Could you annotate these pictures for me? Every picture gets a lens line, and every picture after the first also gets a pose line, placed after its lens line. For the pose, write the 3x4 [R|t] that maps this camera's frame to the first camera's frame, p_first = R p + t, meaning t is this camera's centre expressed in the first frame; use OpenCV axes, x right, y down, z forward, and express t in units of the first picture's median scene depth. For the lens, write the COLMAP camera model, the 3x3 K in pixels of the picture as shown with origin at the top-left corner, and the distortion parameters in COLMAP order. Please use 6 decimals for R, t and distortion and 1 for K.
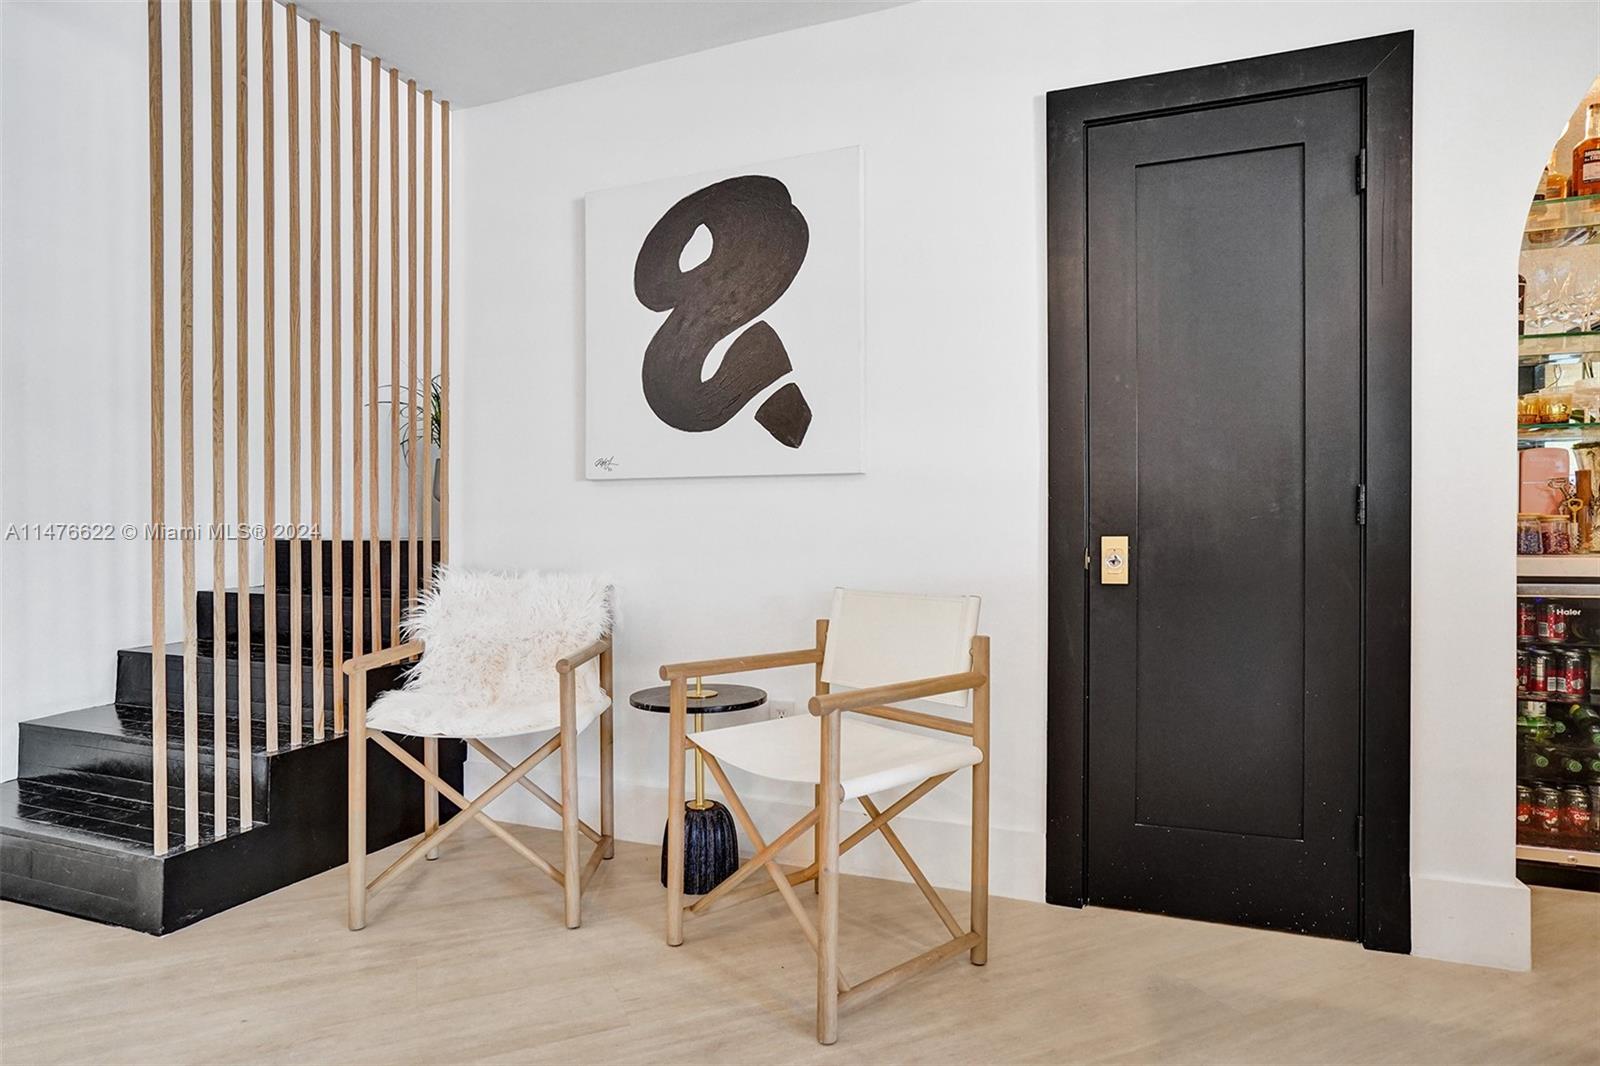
lens RADIAL K [[861.2, 0, 800.0], [0, 861.2, 533.0], [0, 0, 1]] dist [-0.002400, -0.000371]
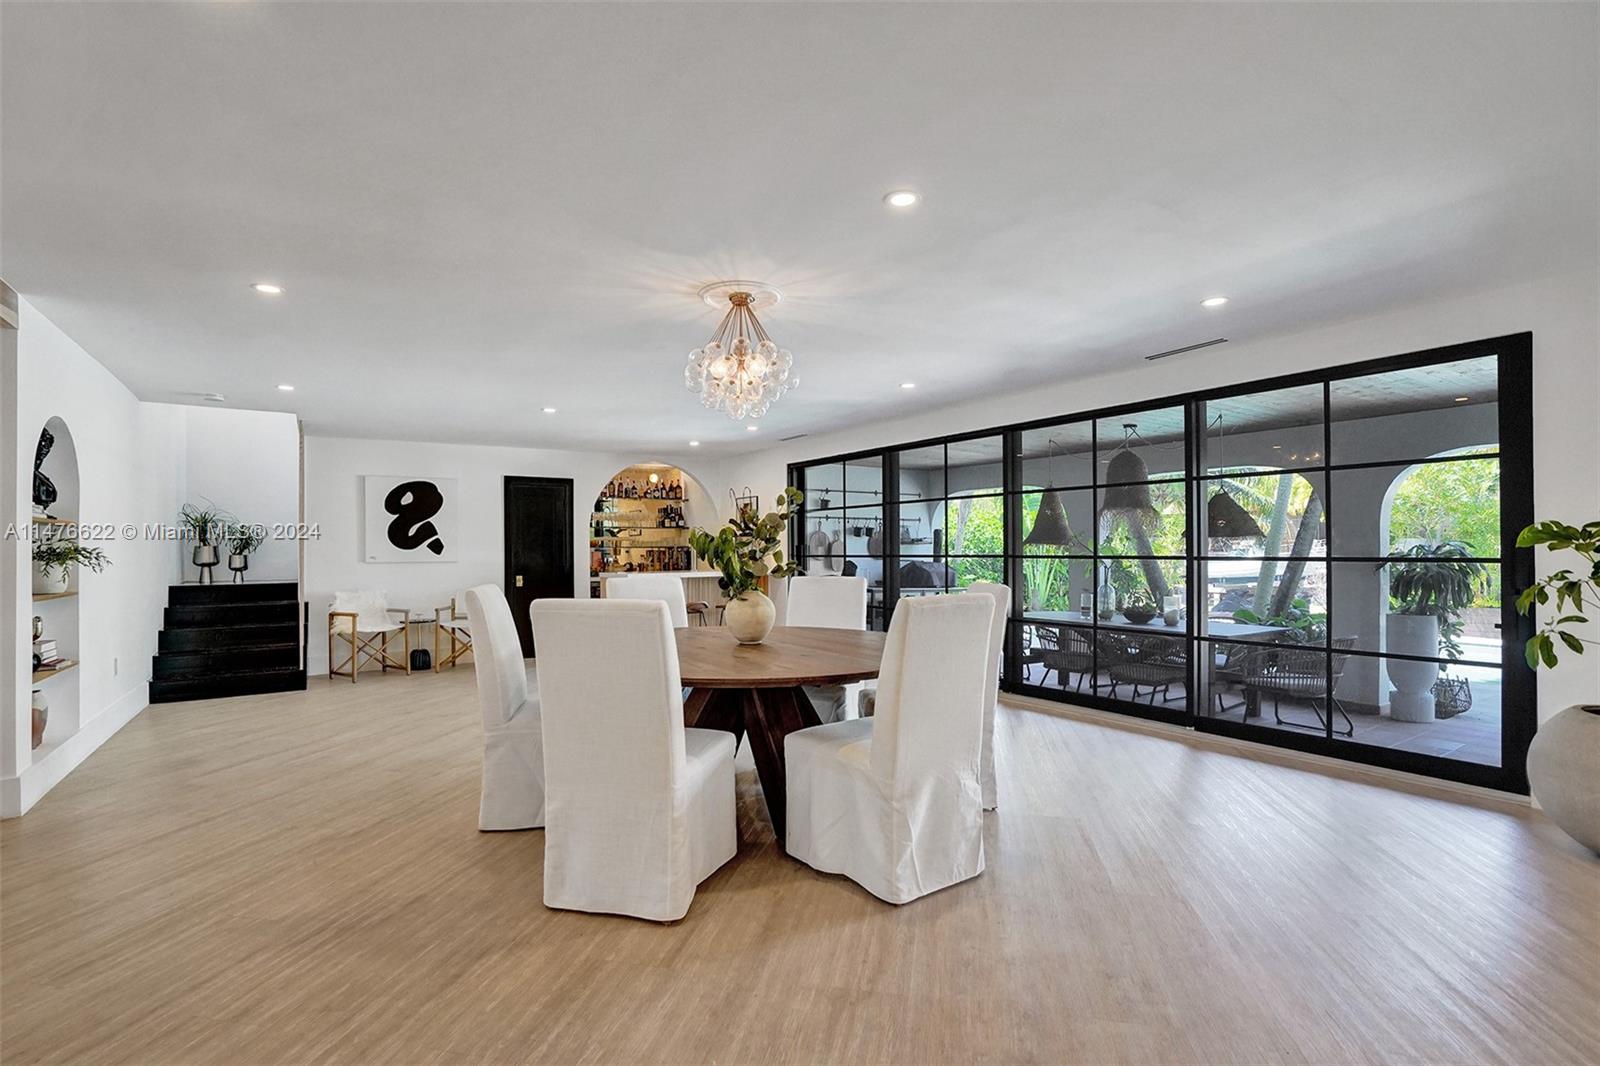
lens RADIAL K [[753.1, 0, 806.0], [0, 753.1, 548.0], [0, 0, 1]] dist [-0.055666, 0.019121]
pose [[0.570786, 0.001027, 0.821098, -1.752587], [0.012860, 0.999865, -0.010190, -0.073615], [-0.820998, 0.016376, 0.570696, -2.176941]]
